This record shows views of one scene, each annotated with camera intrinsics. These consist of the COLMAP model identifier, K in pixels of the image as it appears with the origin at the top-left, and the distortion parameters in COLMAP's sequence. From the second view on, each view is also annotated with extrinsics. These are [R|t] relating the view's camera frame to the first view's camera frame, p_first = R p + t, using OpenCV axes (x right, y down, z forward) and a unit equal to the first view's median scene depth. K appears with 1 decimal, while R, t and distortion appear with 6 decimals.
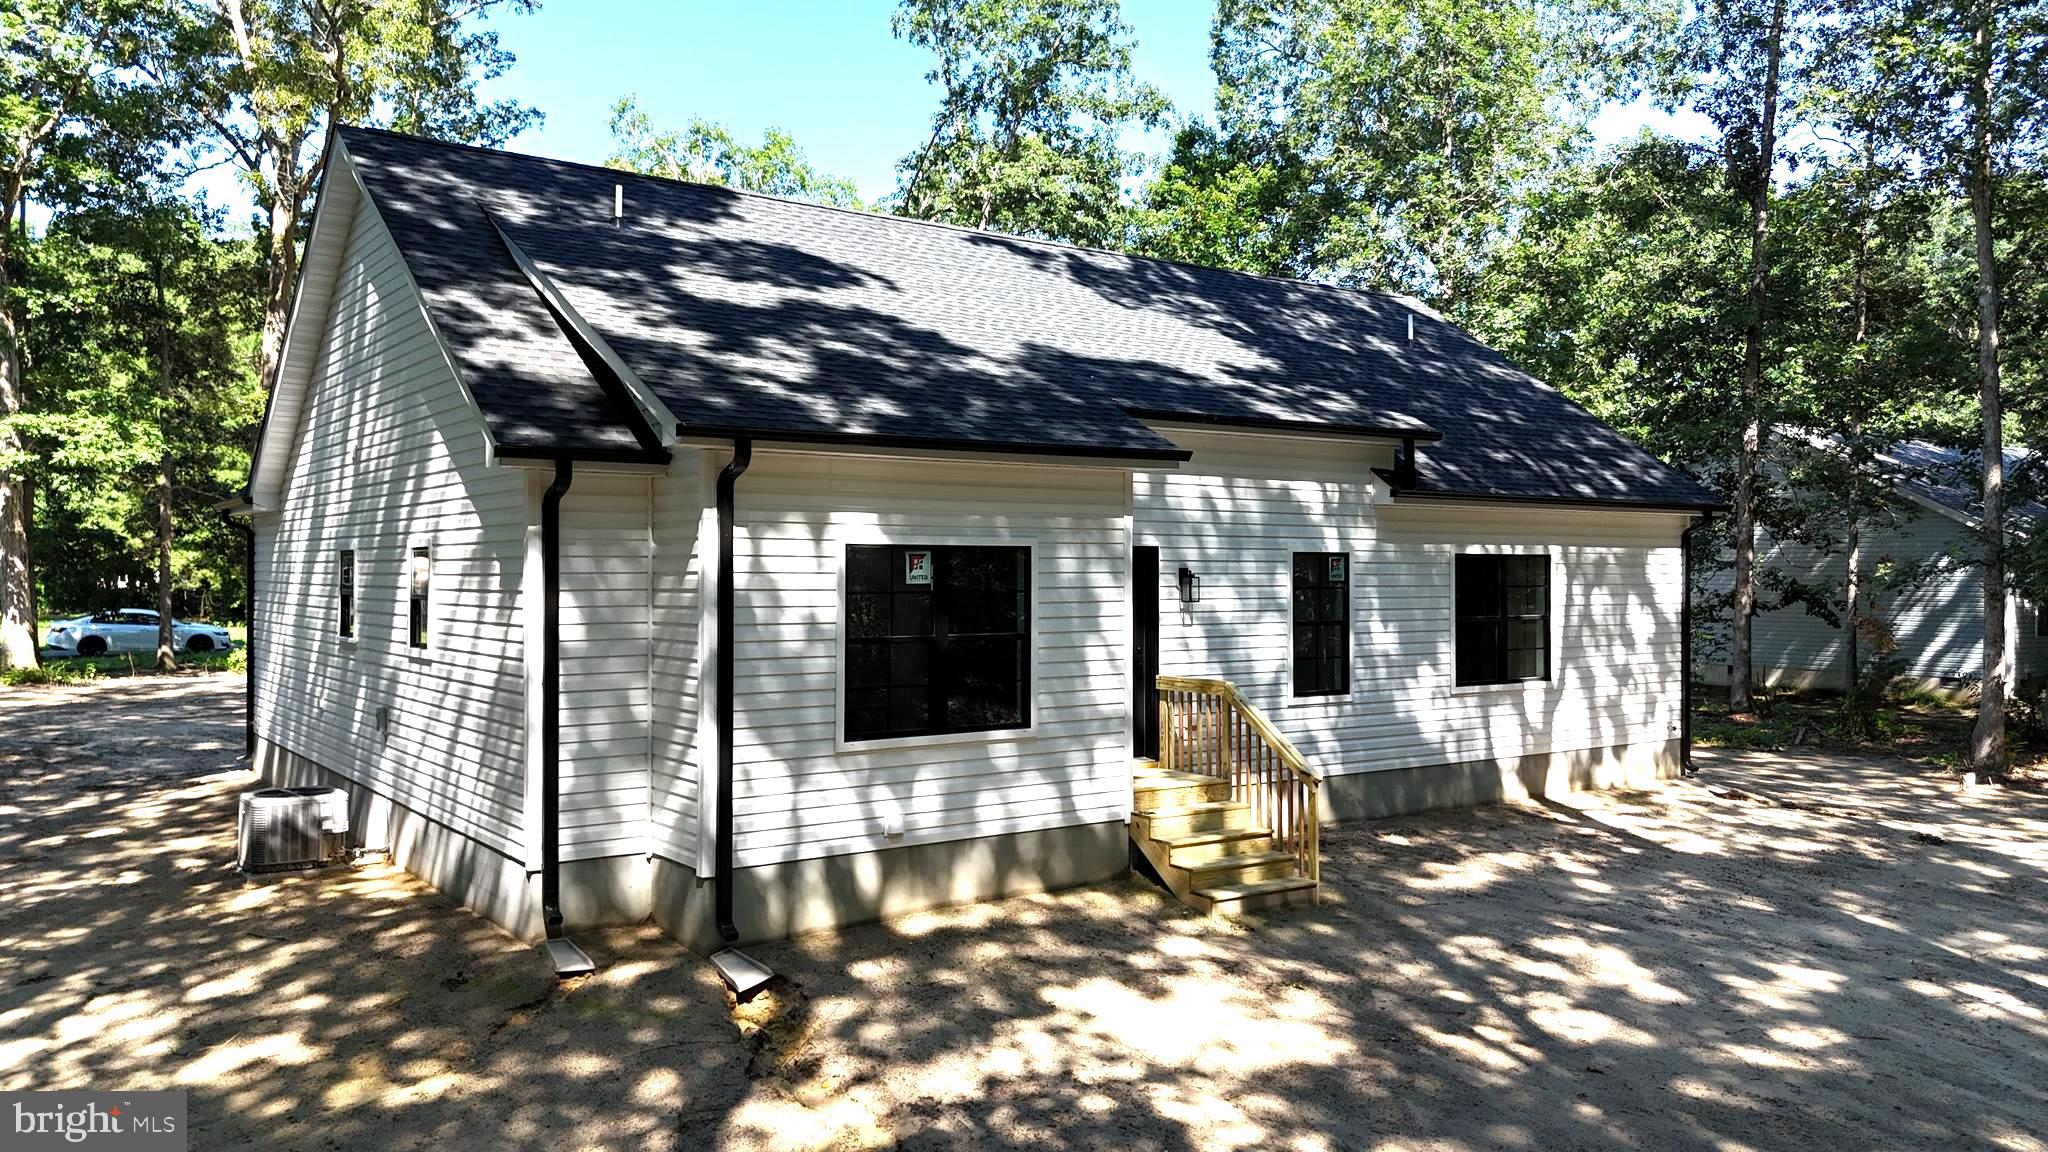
lens RADIAL K [[1538.1, 0, 1024.0], [0, 1538.1, 576.0], [0, 0, 1]] dist [0.089203, -0.077340]
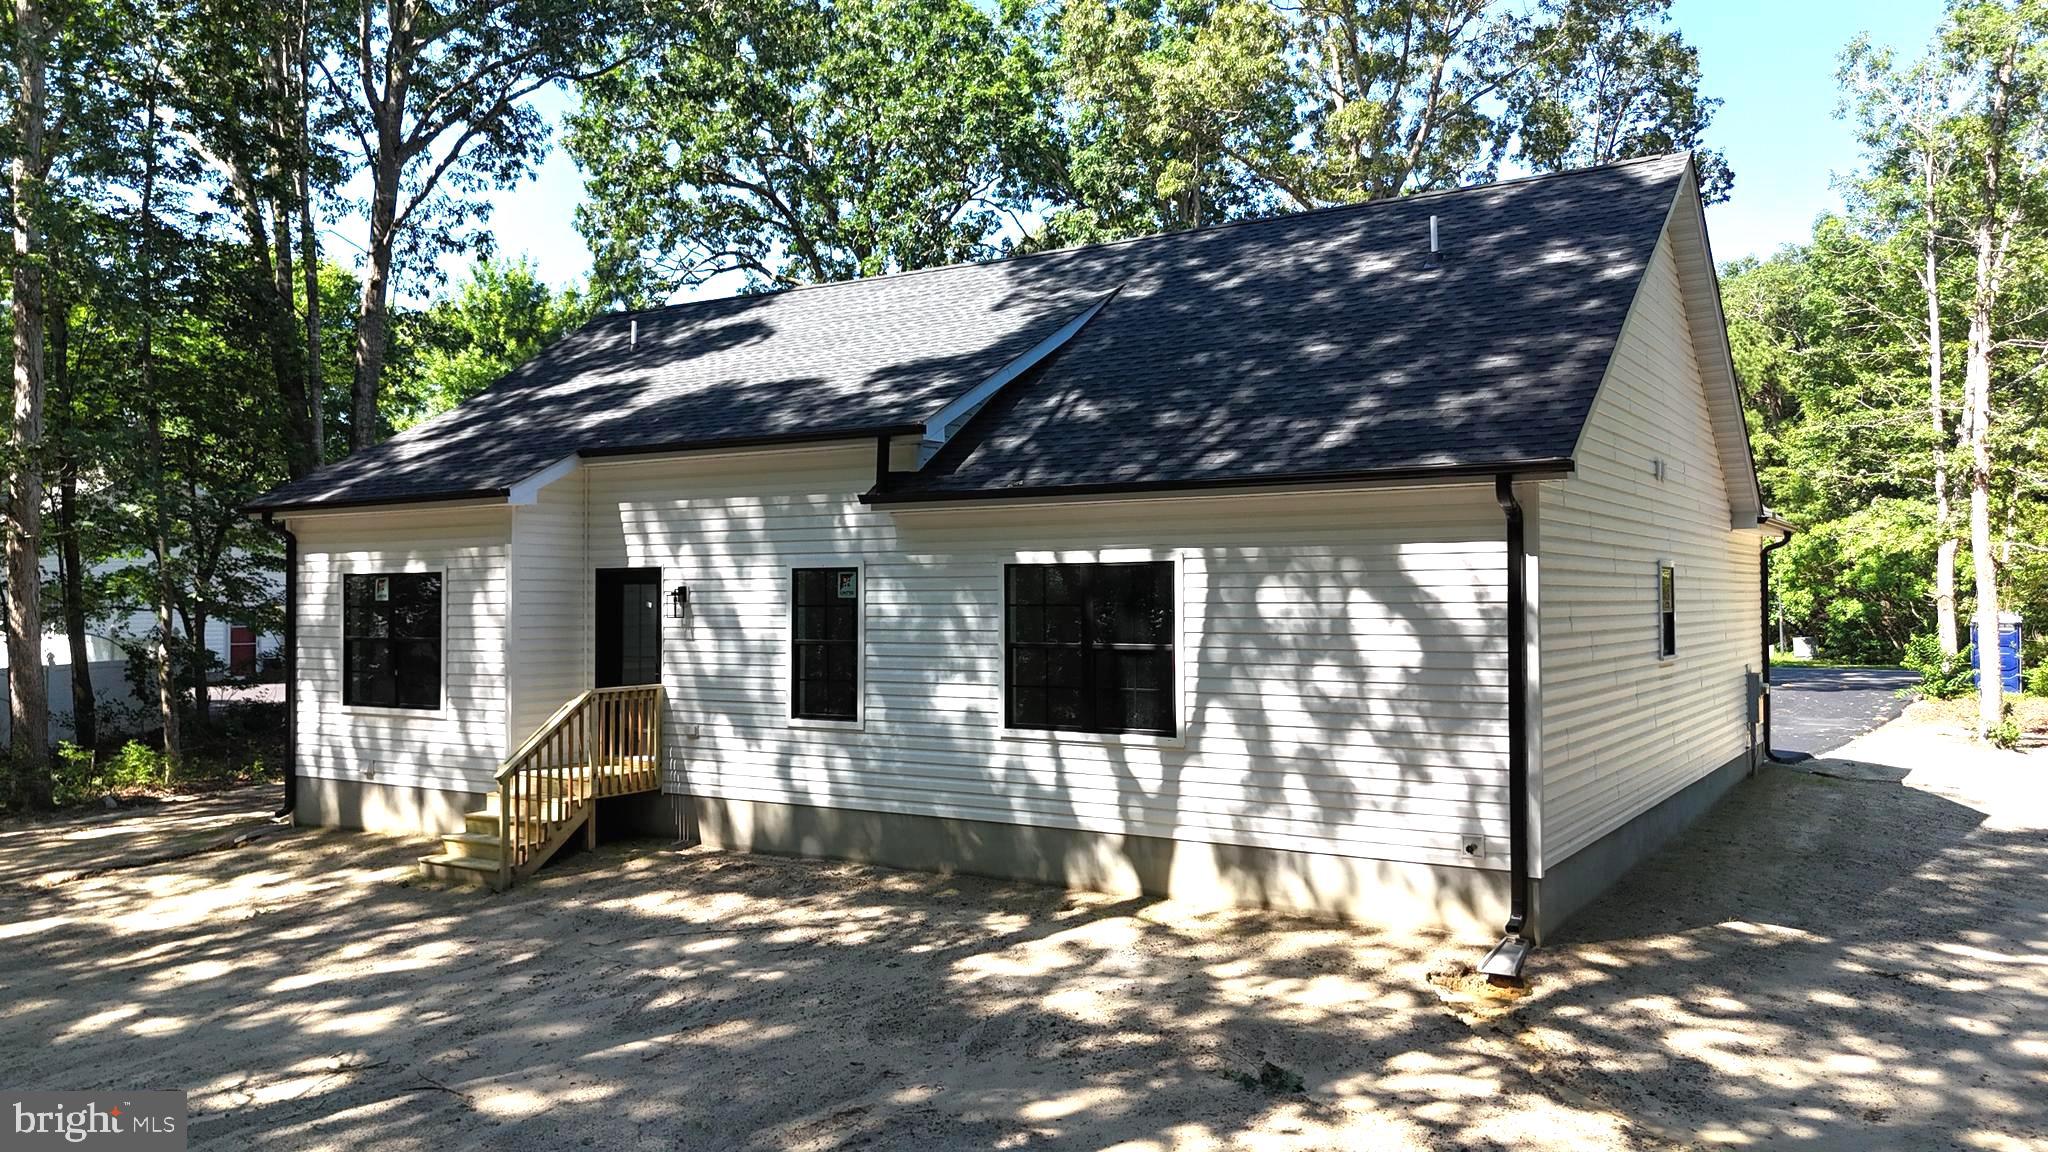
lens RADIAL K [[1538.1, 0, 1024.0], [0, 1538.1, 576.0], [0, 0, 1]] dist [0.089203, -0.077340]
pose [[0.377549, -0.014483, -0.925876, 1.028939], [0.001949, 0.999888, -0.014846, 0.003624], [0.925988, 0.003800, 0.377535, 0.701596]]
